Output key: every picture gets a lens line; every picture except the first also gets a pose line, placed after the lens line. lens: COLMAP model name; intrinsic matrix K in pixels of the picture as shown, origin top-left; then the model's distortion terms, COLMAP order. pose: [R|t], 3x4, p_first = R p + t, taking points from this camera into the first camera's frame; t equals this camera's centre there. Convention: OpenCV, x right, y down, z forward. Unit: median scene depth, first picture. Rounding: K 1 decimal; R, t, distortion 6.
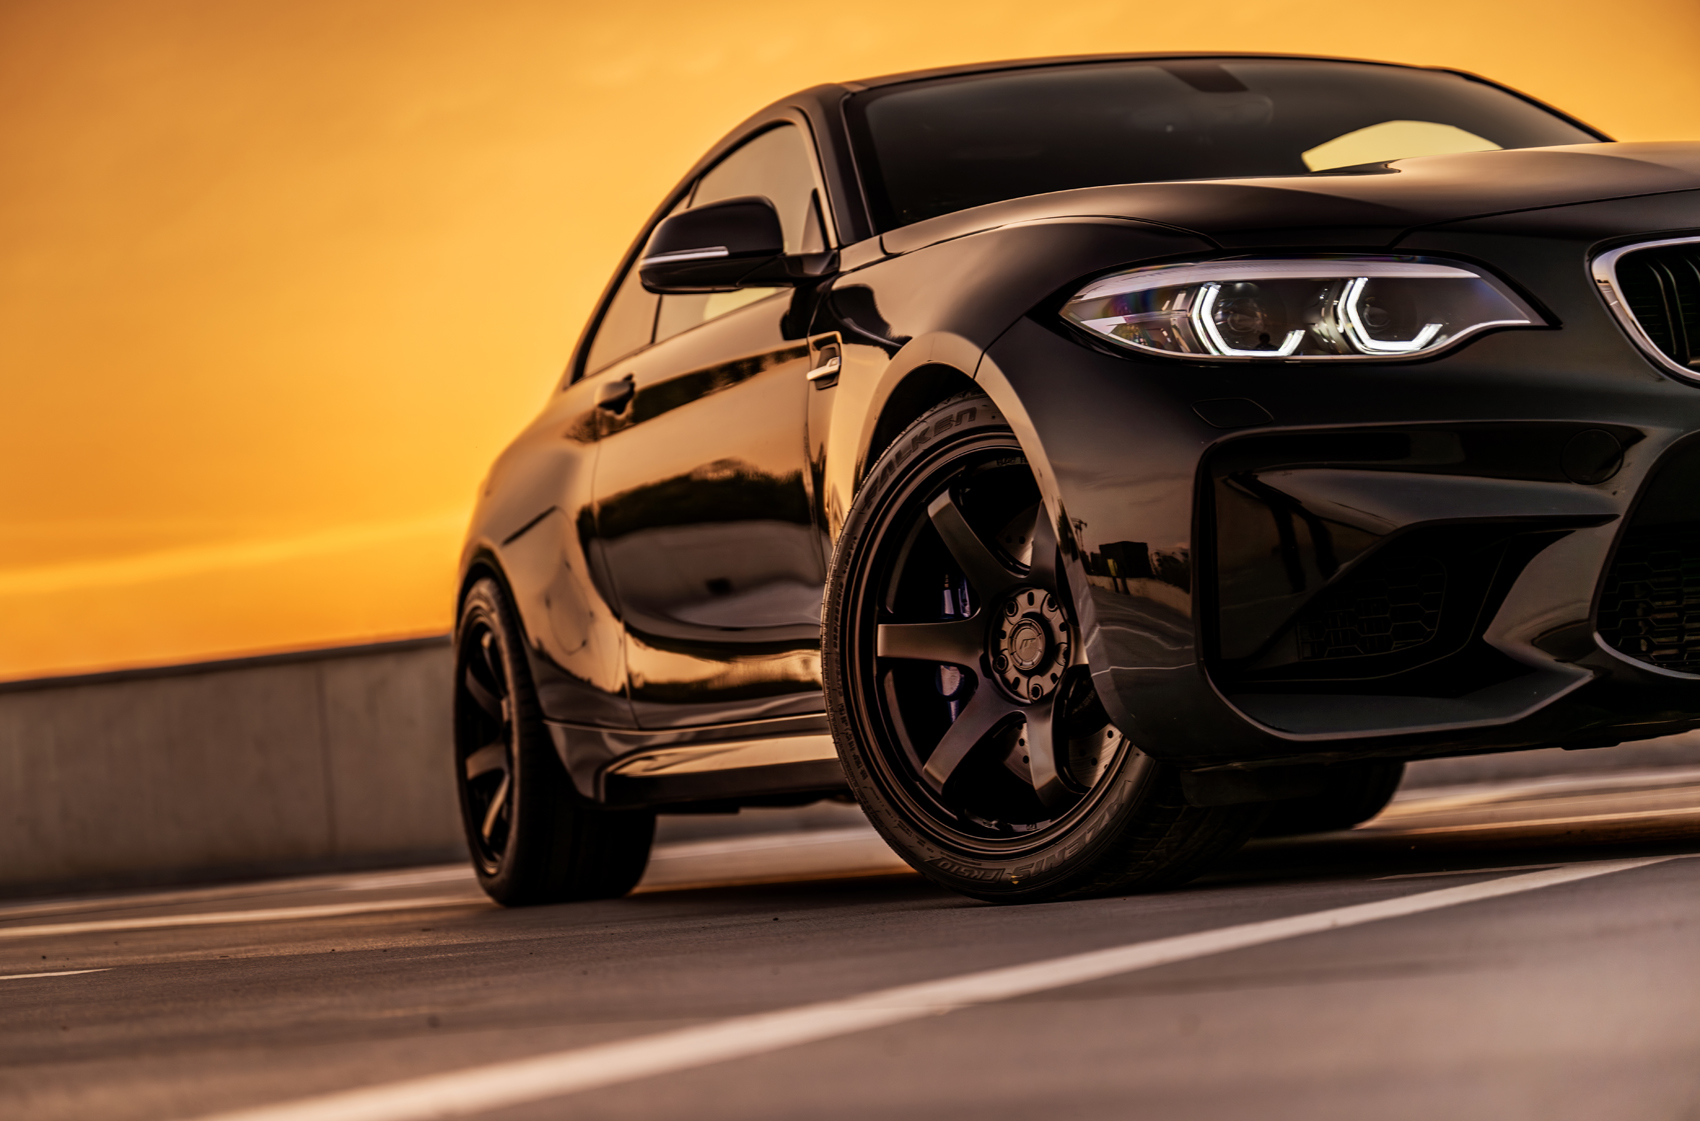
lens RADIAL K [[3374.6, 0, 841.2], [0, 3374.6, 556.4], [0, 0, 1]] dist [-0.077248, 0.000000]
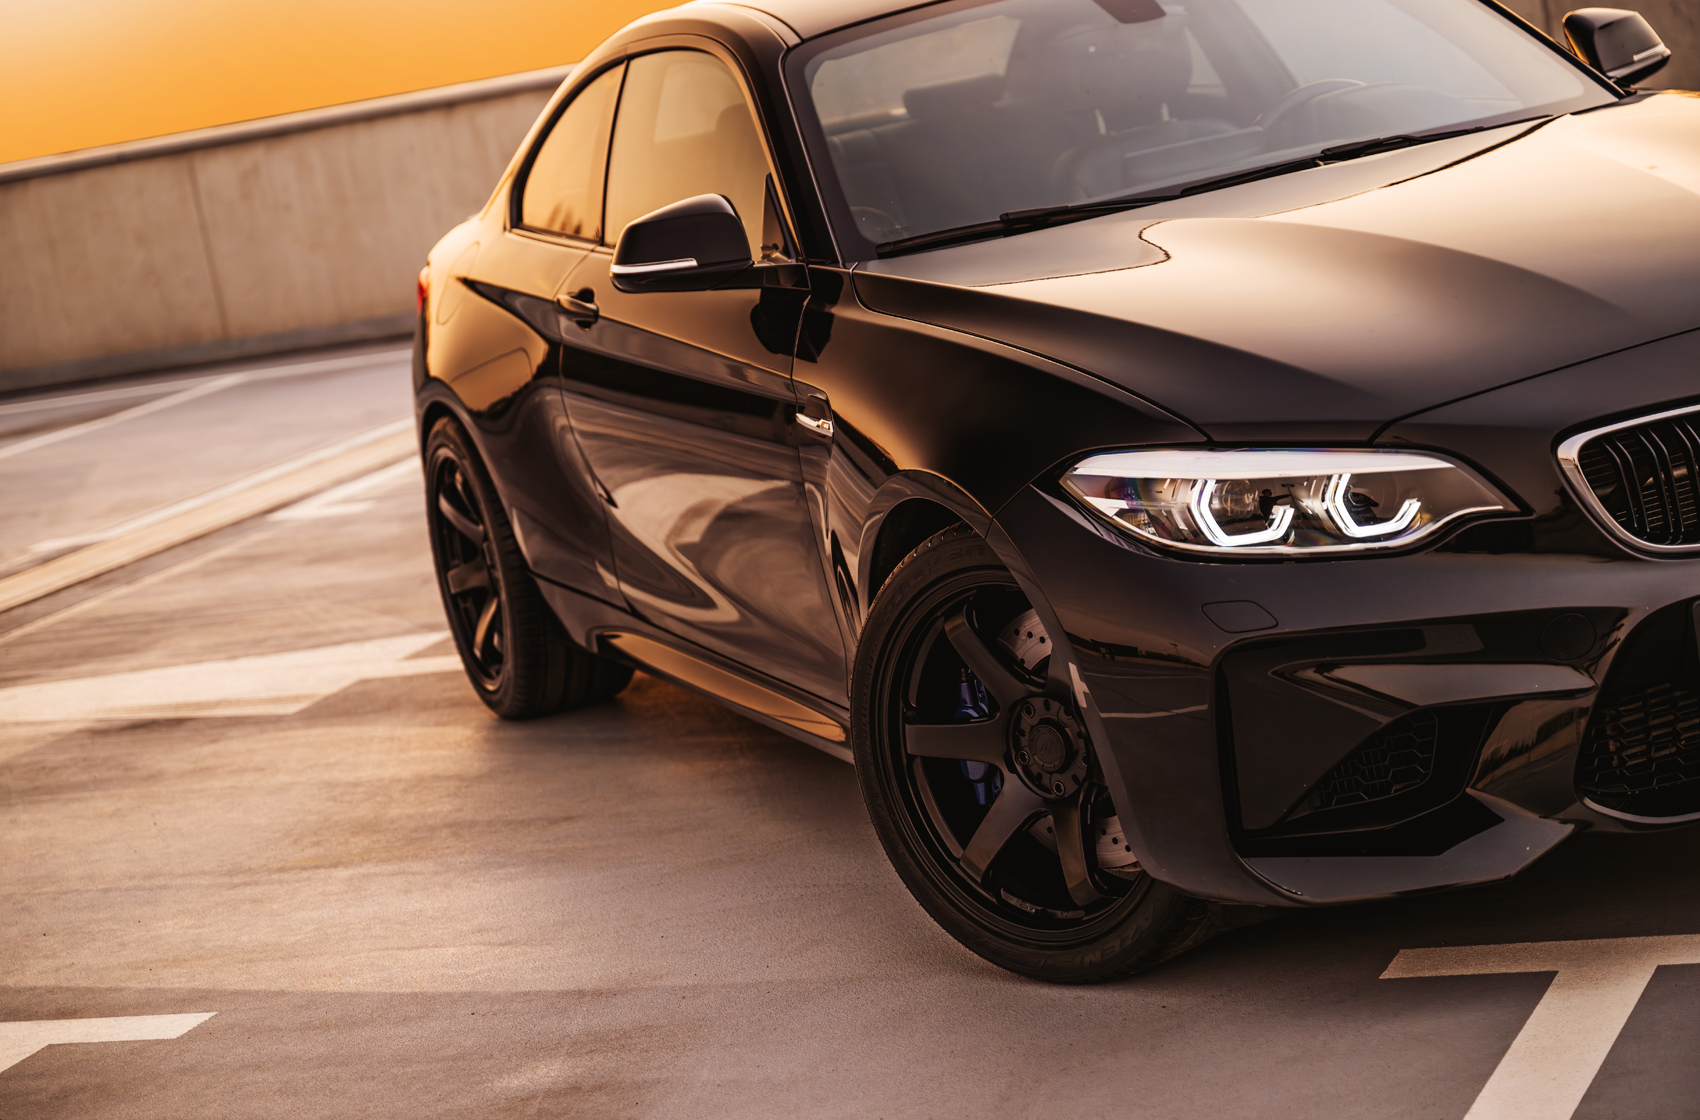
lens RADIAL K [[3374.6, 0, 763.8], [0, 3374.6, 559.7], [0, 0, 1]] dist [-0.077248, 0.000000]
pose [[0.994704, -0.102094, 0.011869, -0.043140], [0.096962, 0.970405, 0.221163, -0.284024], [-0.034097, -0.218841, 0.975165, -0.052439]]
